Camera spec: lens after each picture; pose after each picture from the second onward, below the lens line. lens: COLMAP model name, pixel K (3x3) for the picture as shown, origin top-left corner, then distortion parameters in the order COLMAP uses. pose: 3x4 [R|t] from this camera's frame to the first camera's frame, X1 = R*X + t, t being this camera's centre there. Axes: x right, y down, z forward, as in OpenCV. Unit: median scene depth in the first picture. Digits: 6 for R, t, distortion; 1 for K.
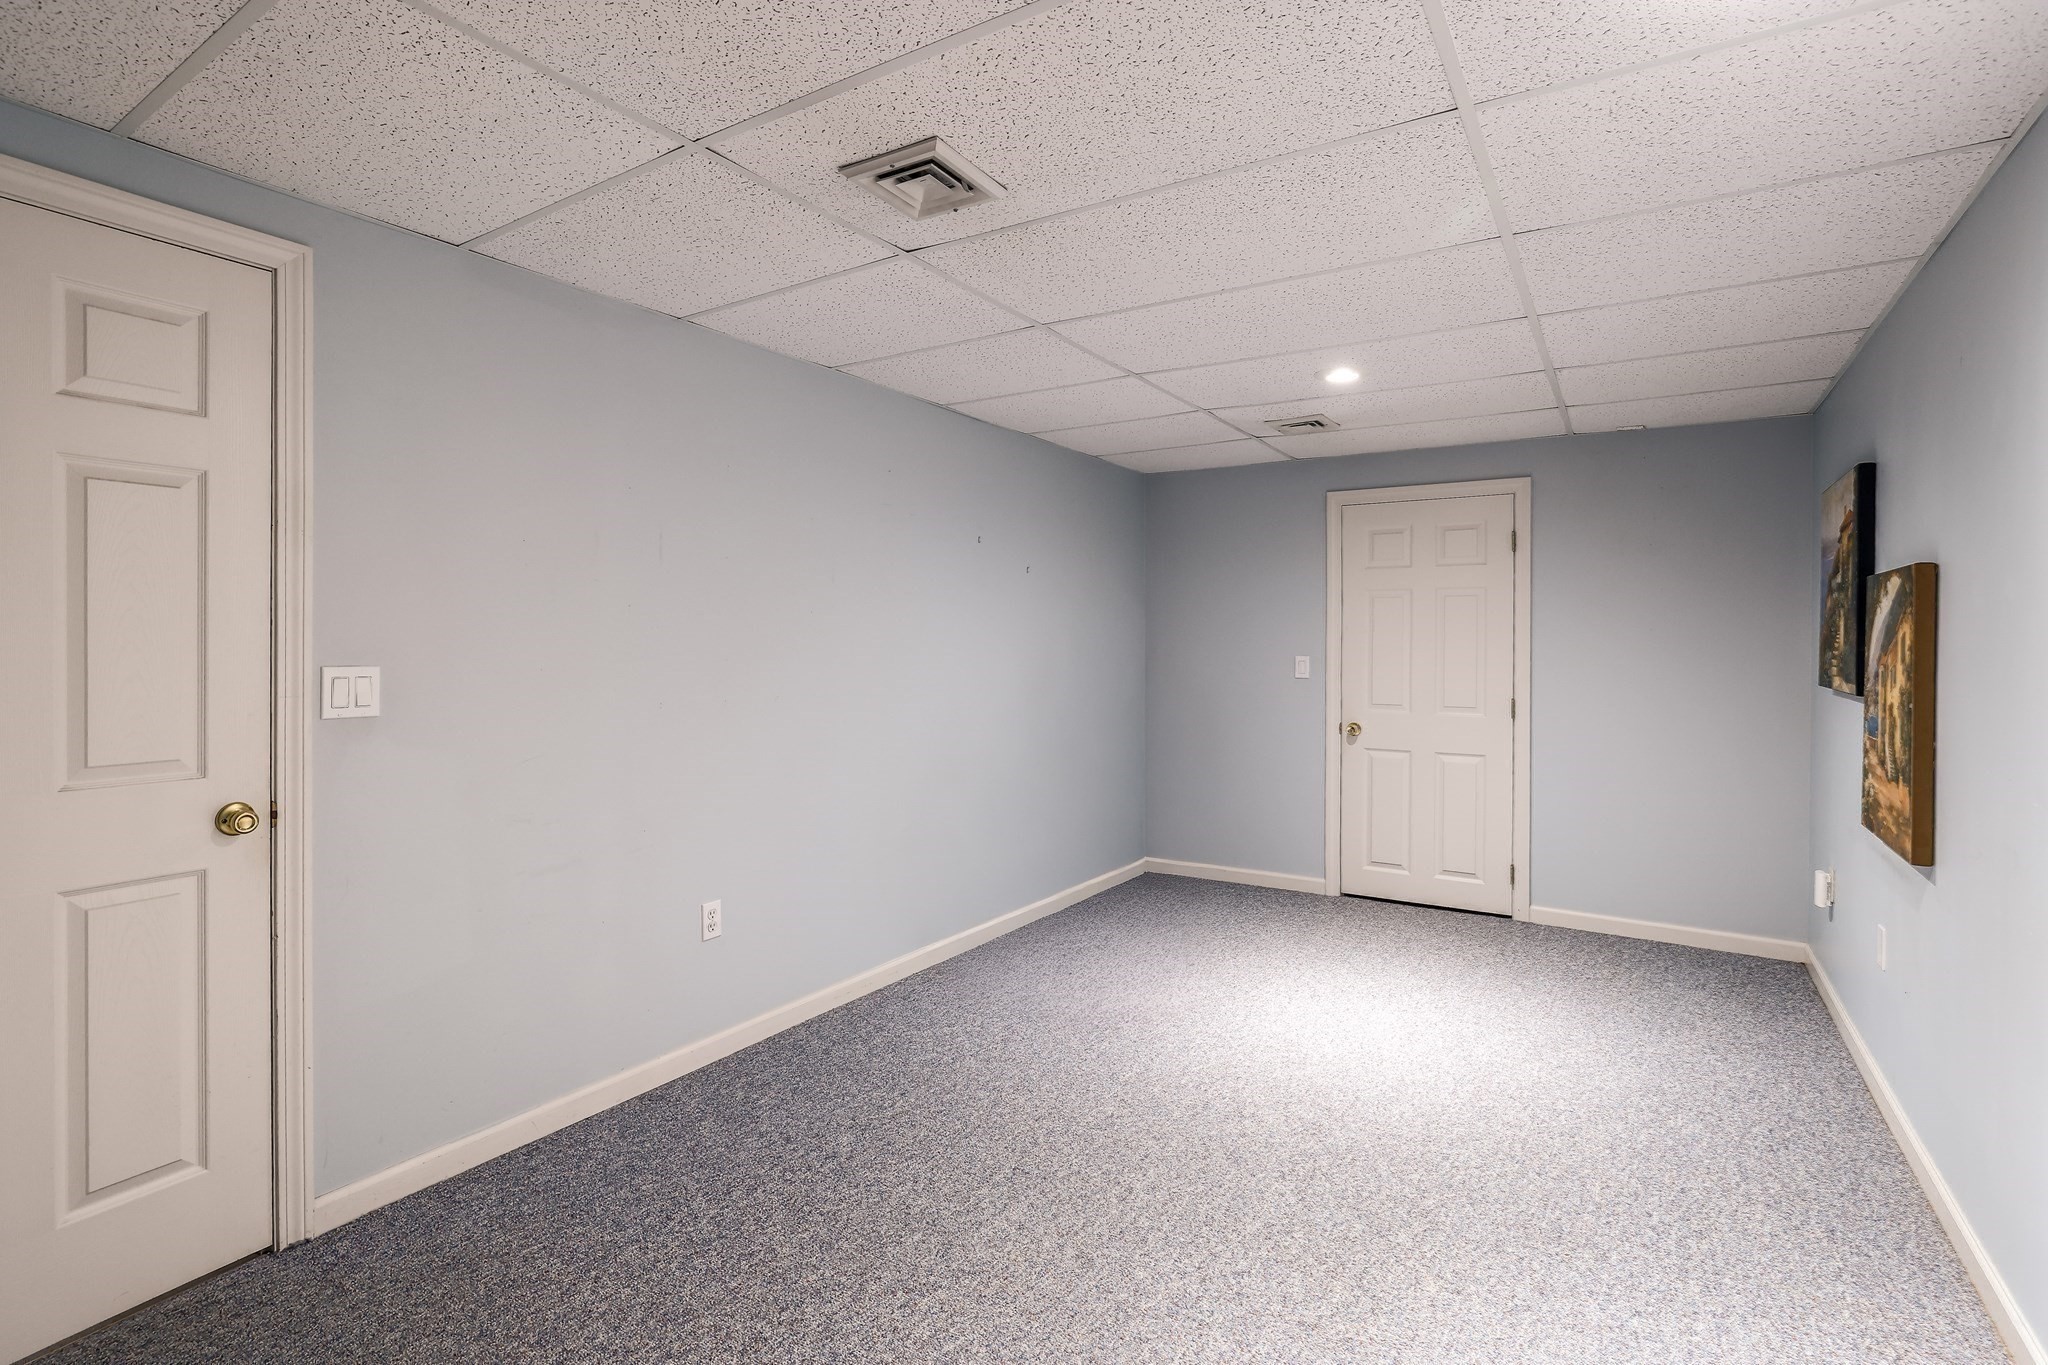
lens RADIAL K [[956.8, 0, 1022.1], [0, 956.8, 664.7], [0, 0, 1]] dist [-0.016959, 0.000370]
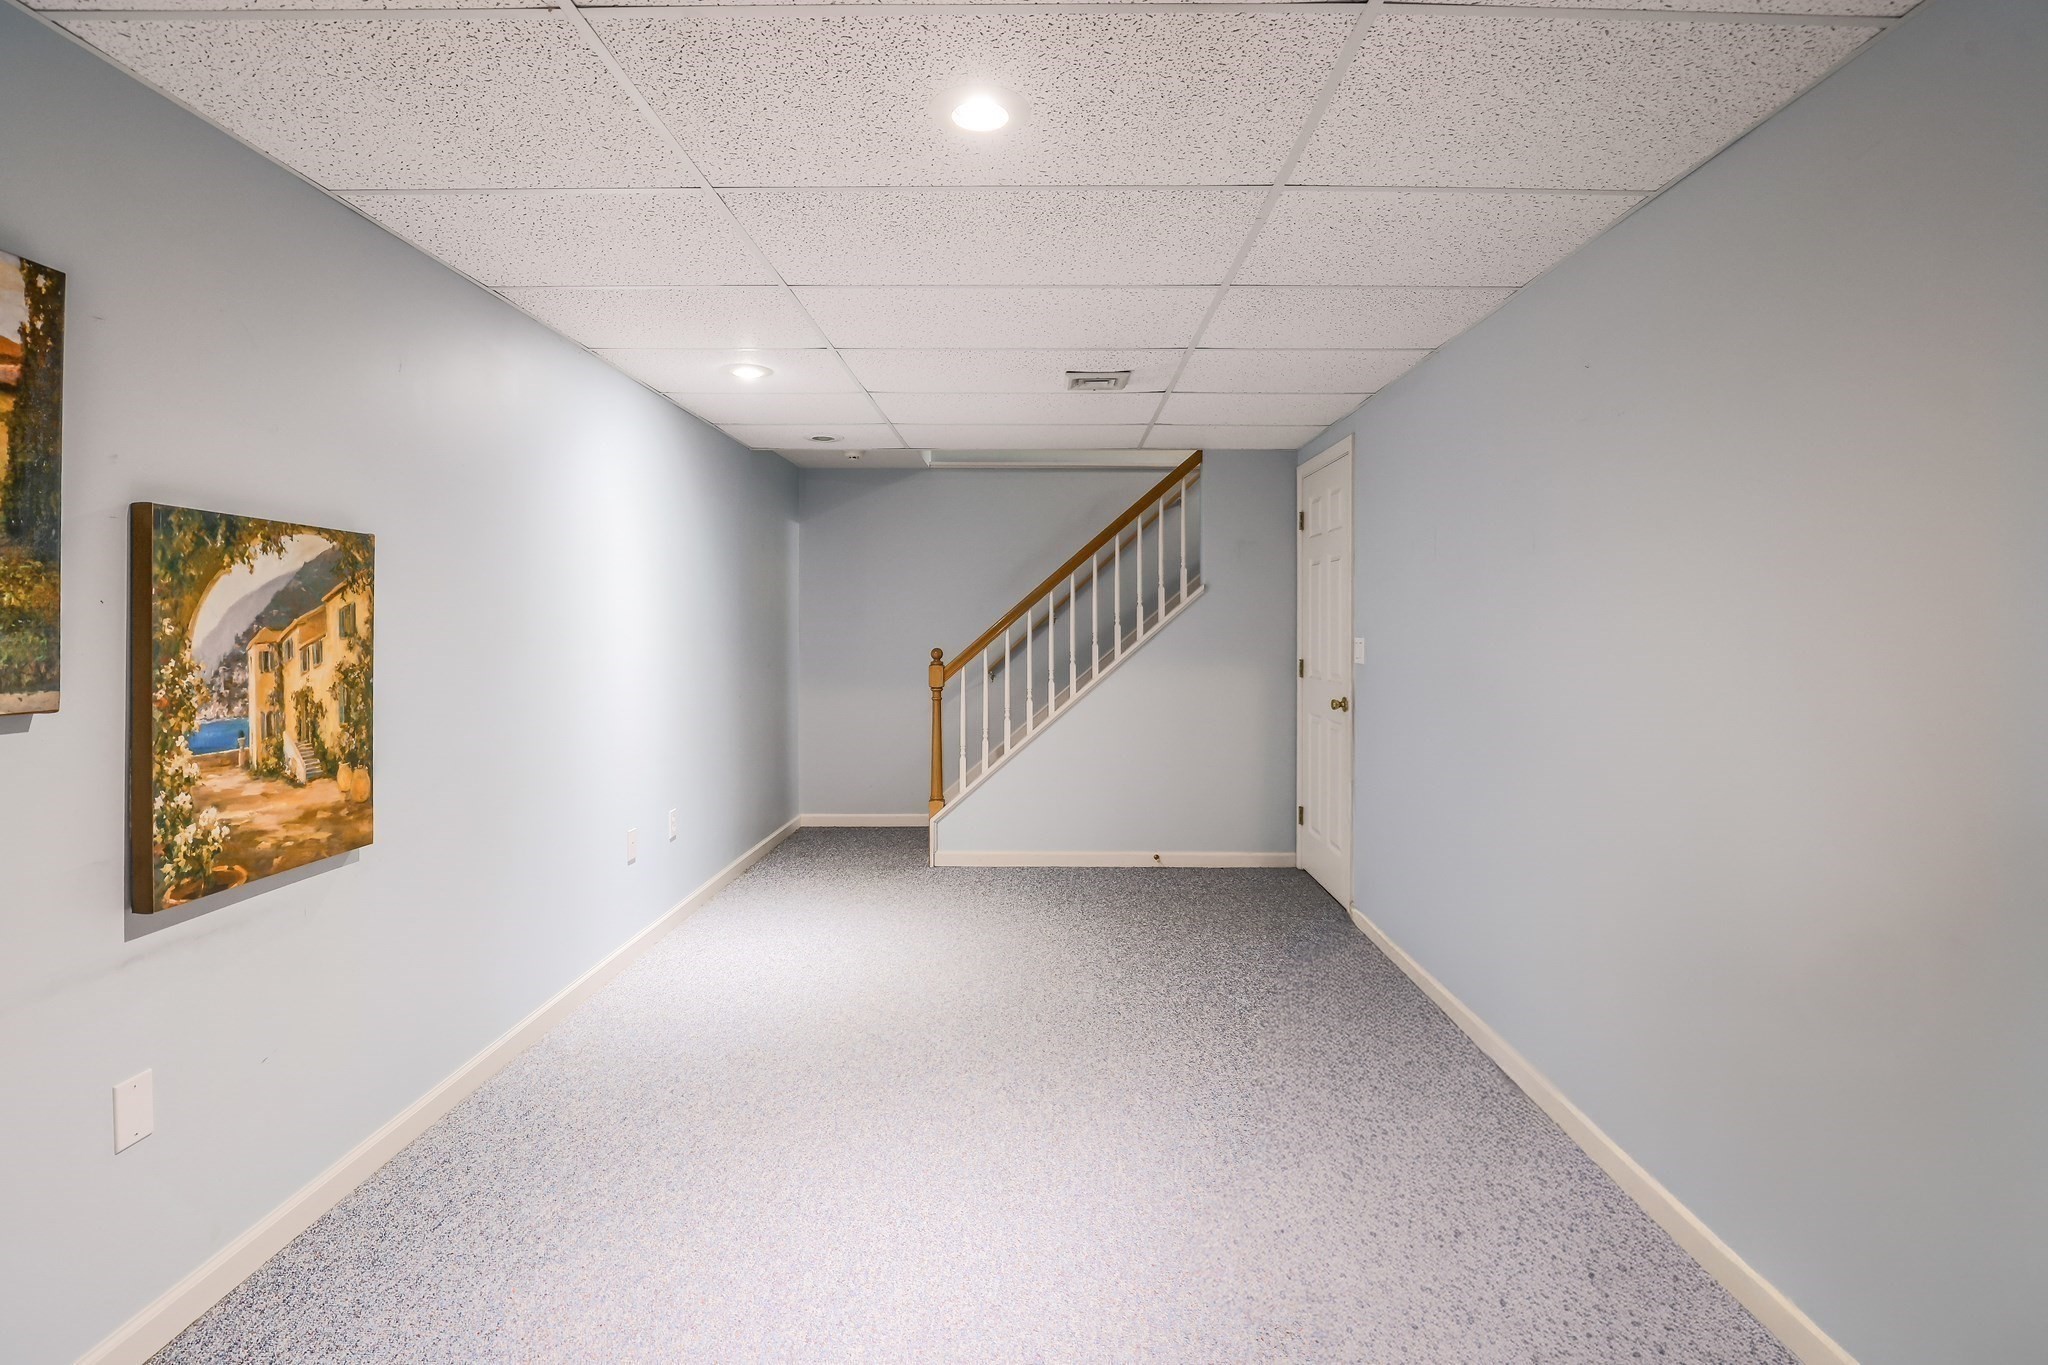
lens RADIAL K [[956.8, 0, 1022.1], [0, 956.8, 664.7], [0, 0, 1]] dist [-0.016959, 0.000370]
pose [[-0.854419, -0.004784, -0.519562, 0.815764], [-0.019726, 0.999535, 0.023235, -0.013761], [0.519210, 0.030101, -0.854117, 2.031542]]
